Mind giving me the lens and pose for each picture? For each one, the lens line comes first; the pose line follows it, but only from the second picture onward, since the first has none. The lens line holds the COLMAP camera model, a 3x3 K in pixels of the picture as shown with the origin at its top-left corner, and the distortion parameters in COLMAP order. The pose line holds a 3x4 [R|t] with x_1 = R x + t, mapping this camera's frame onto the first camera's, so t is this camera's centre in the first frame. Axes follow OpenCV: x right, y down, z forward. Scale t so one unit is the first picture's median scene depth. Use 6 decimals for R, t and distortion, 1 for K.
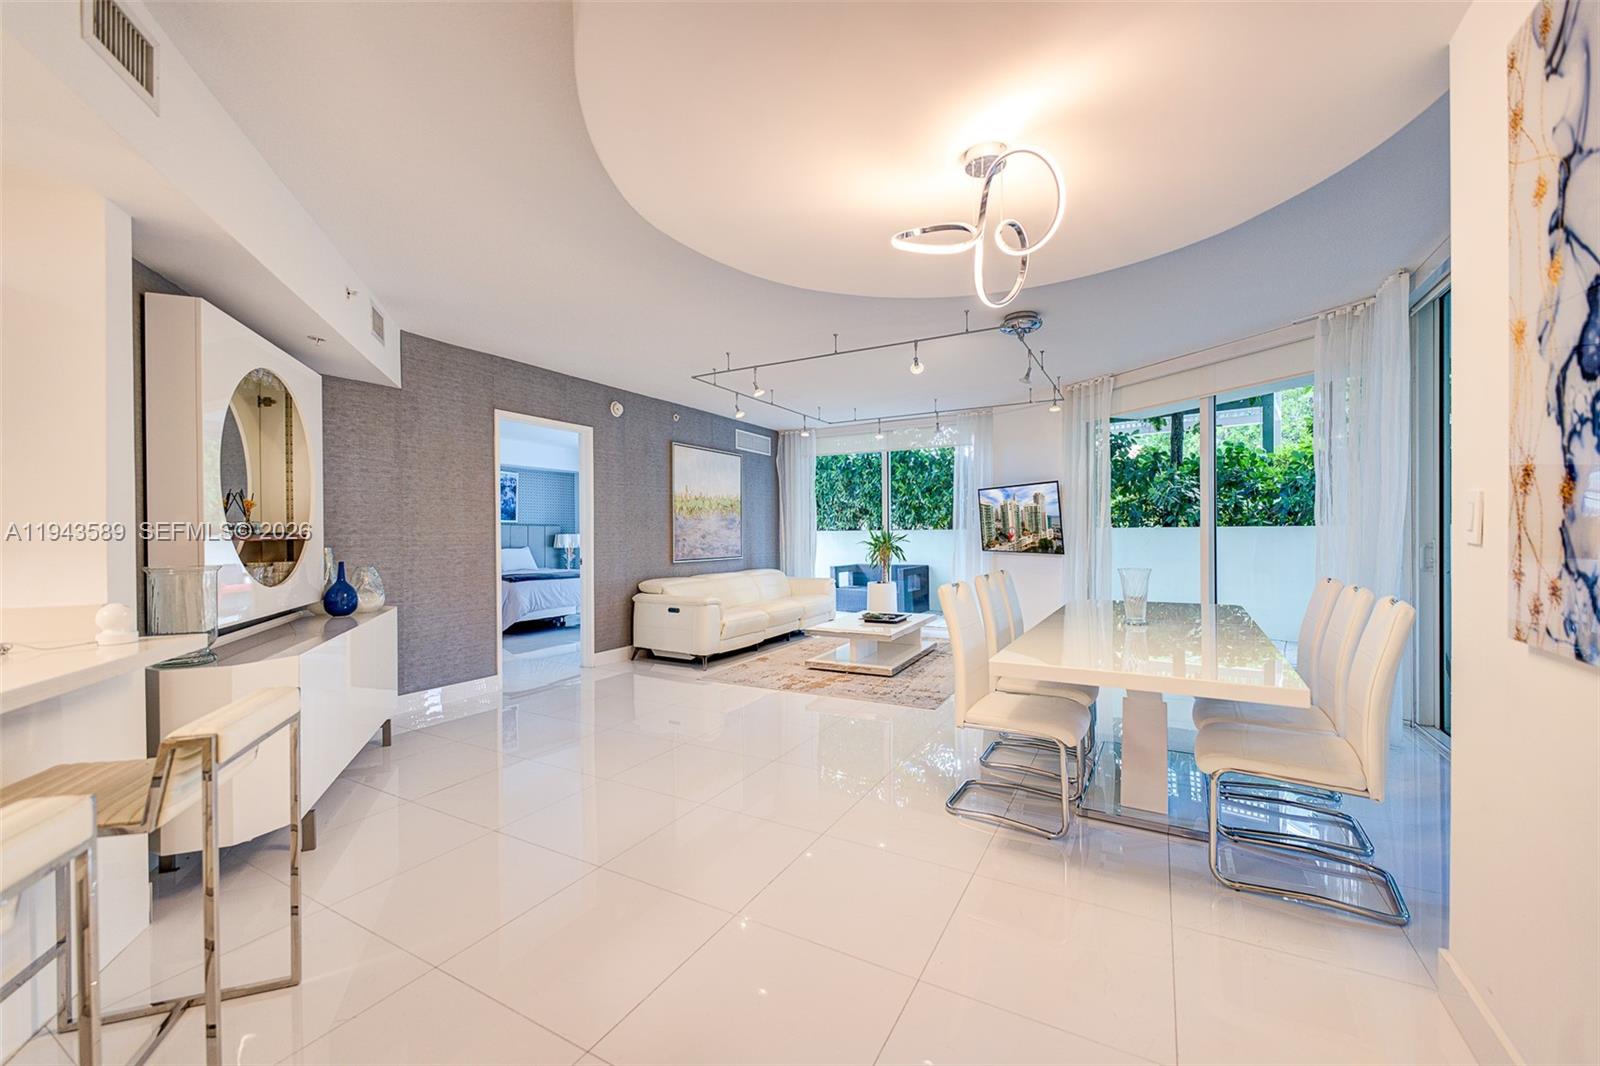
lens RADIAL K [[630.5, 0, 800.0], [0, 630.5, 533.0], [0, 0, 1]] dist [0.000645, -0.000078]
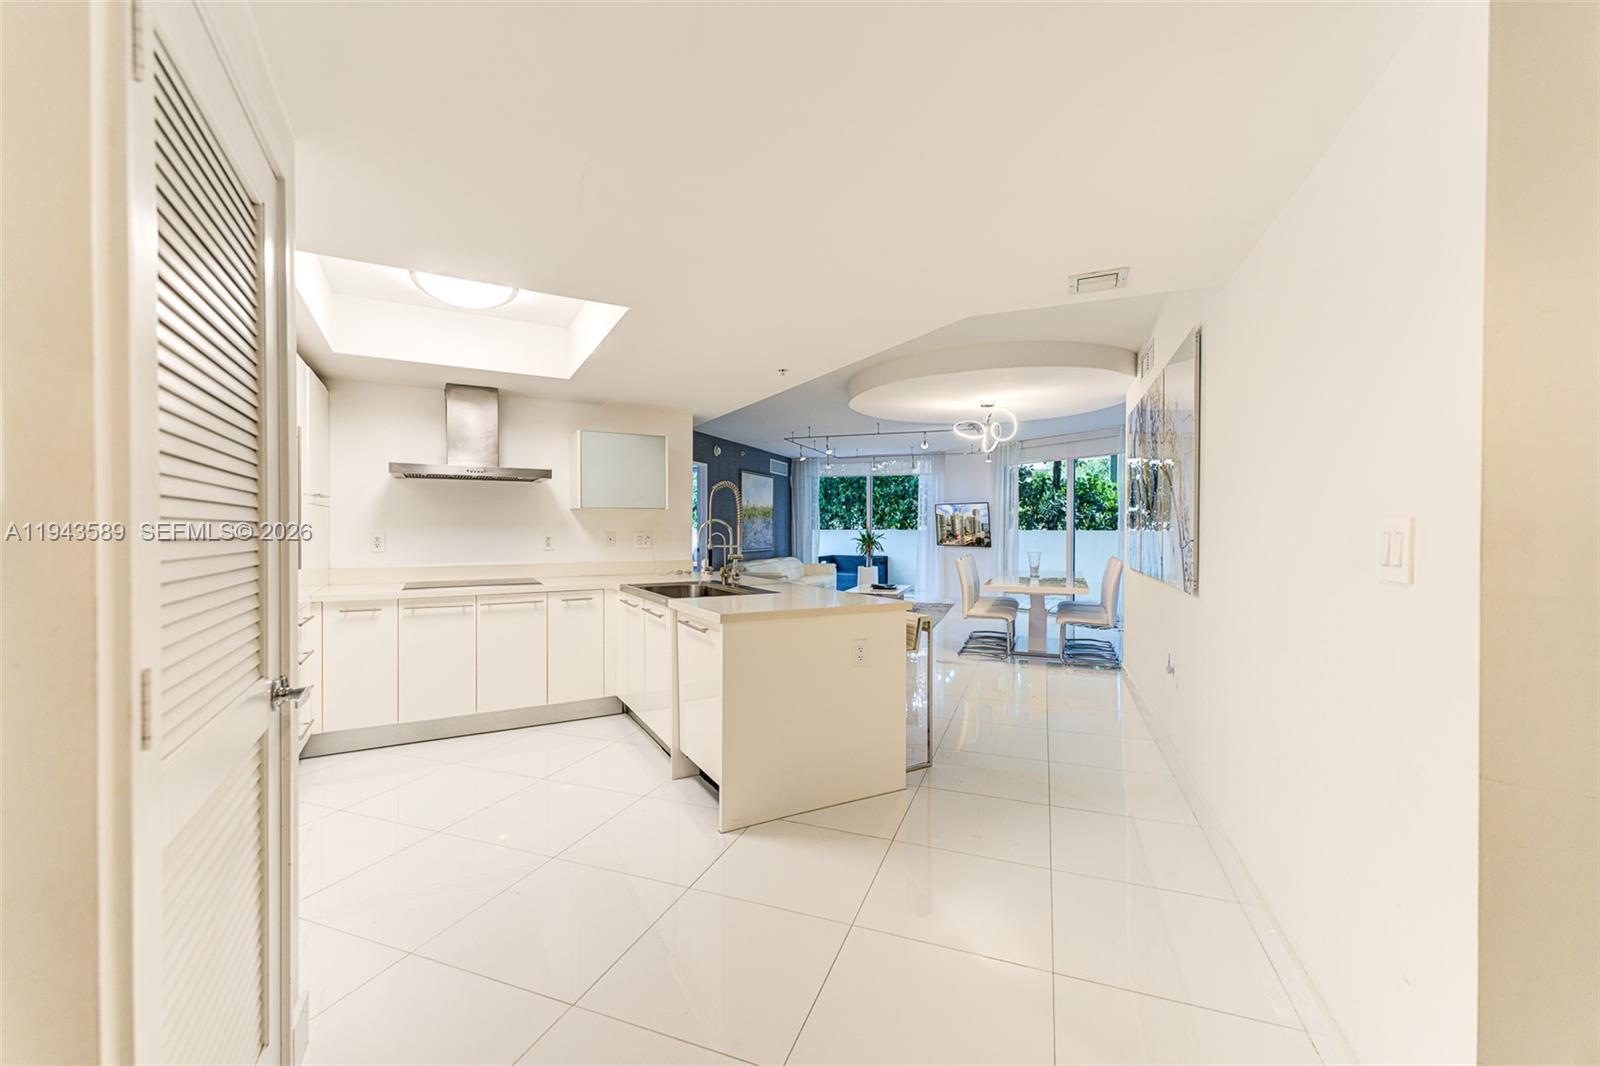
lens RADIAL K [[630.5, 0, 800.0], [0, 630.5, 533.0], [0, 0, 1]] dist [0.000645, -0.000078]
pose [[0.989249, 0.009996, 0.145897, -0.254361], [-0.011155, 0.999912, 0.007129, -0.007451], [-0.145813, -0.008680, 0.989274, -0.449167]]
